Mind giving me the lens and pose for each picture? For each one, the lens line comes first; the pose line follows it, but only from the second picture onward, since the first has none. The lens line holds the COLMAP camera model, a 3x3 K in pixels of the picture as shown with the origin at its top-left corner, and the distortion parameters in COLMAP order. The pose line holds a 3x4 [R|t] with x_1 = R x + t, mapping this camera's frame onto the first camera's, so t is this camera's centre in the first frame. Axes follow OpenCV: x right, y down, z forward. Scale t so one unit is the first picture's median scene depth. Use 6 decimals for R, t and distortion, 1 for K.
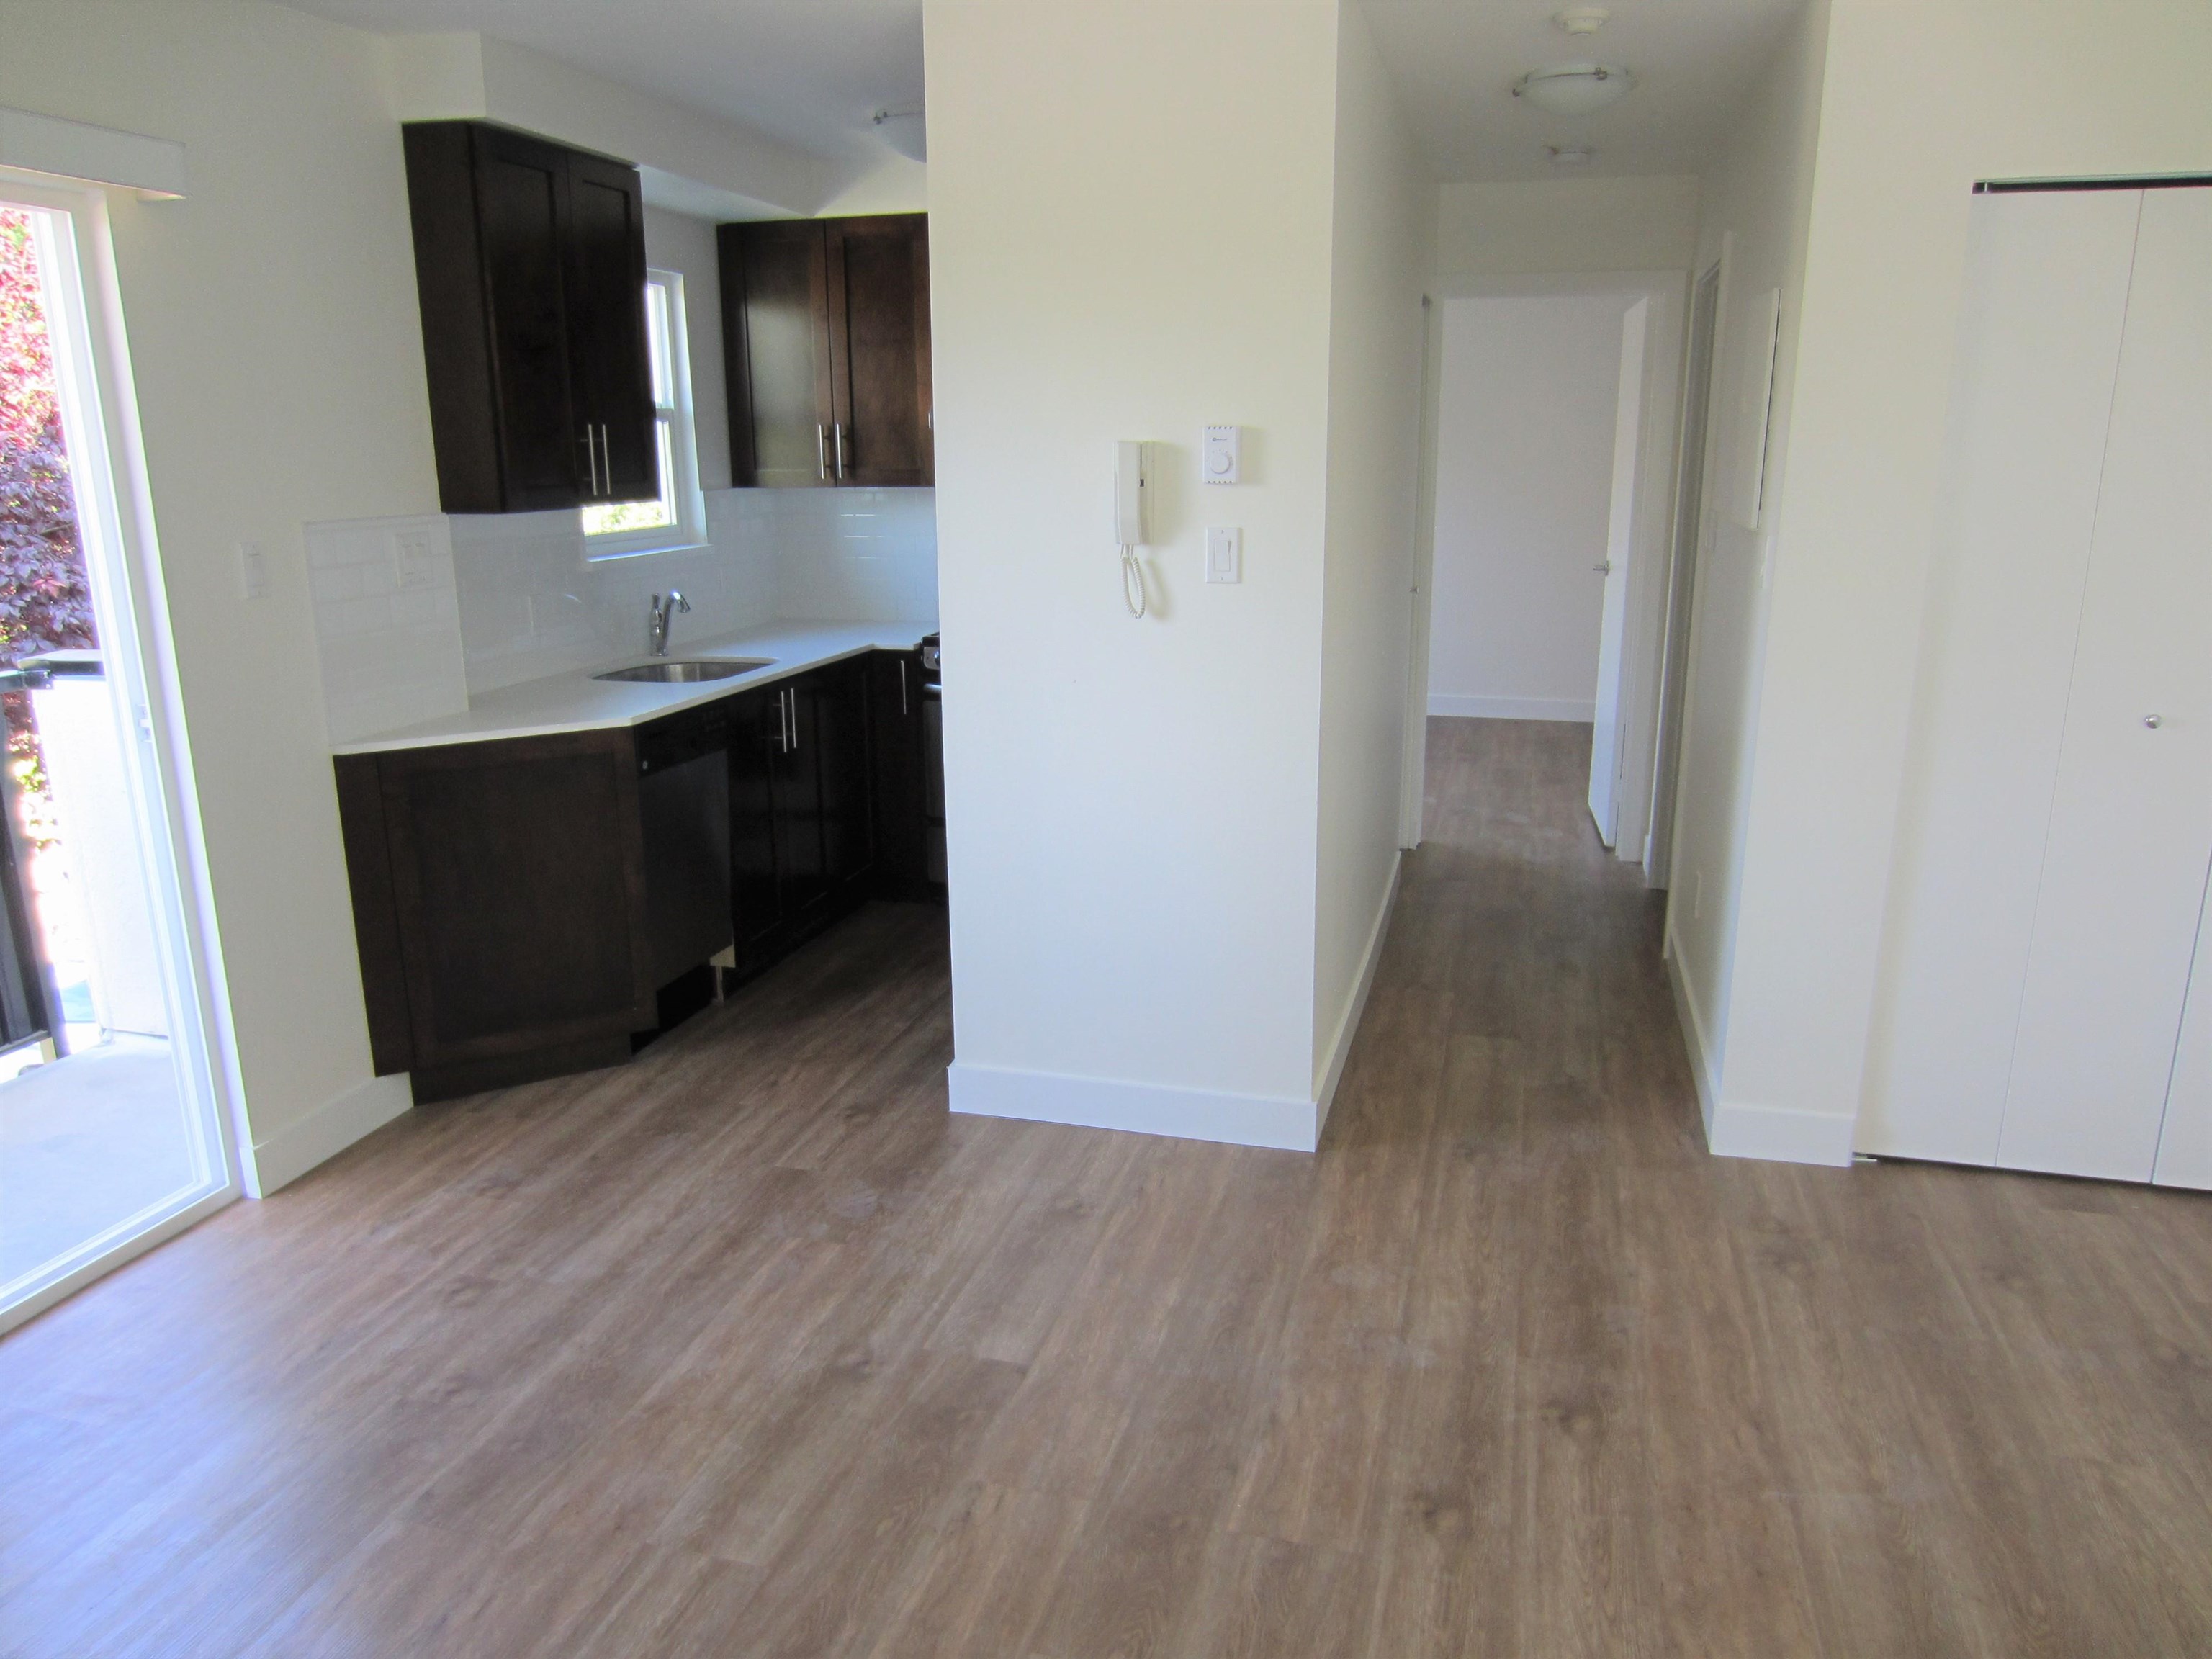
lens RADIAL K [[1583.1, 0, 1106.0], [0, 1583.1, 829.5], [0, 0, 1]] dist [-0.011780, 0.001015]
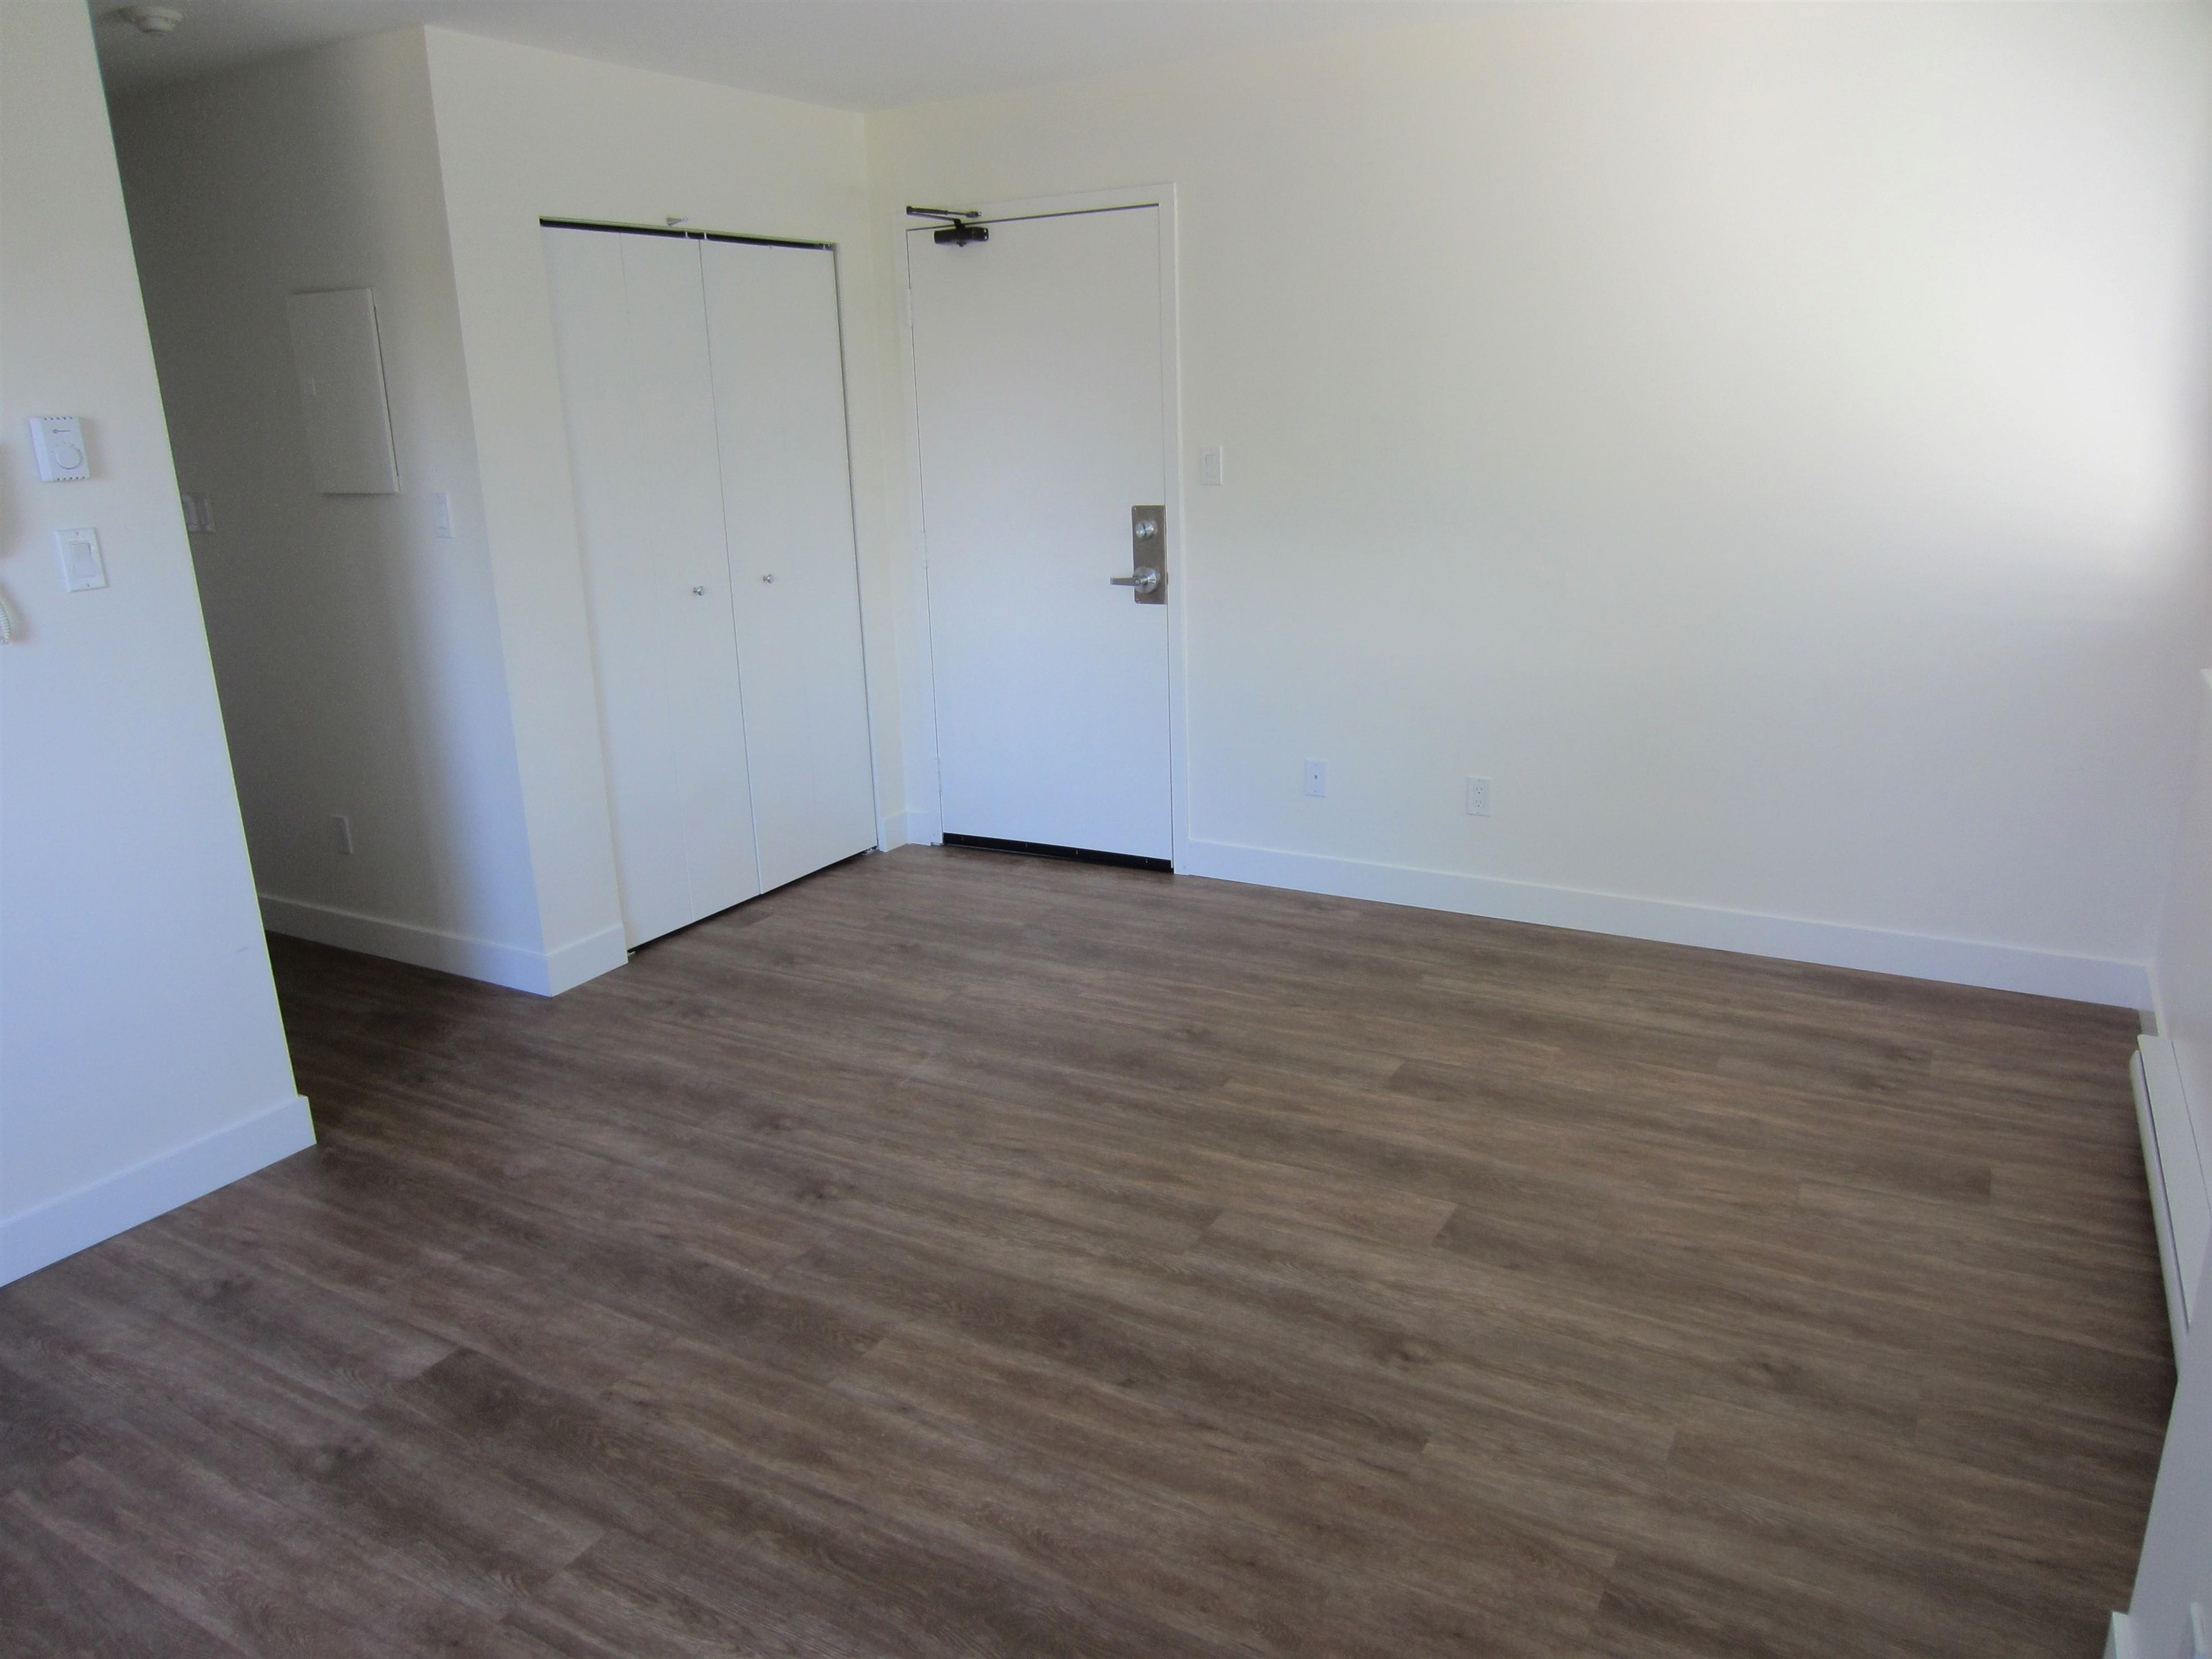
lens RADIAL K [[1561.3, 0, 1106.0], [0, 1561.3, 829.5], [0, 0, 1]] dist [-0.007677, -0.003819]
pose [[0.258316, -0.272150, 0.926934, -0.604462], [0.267624, 0.942106, 0.202023, -0.047478], [-0.928251, 0.195884, 0.316195, 0.193080]]
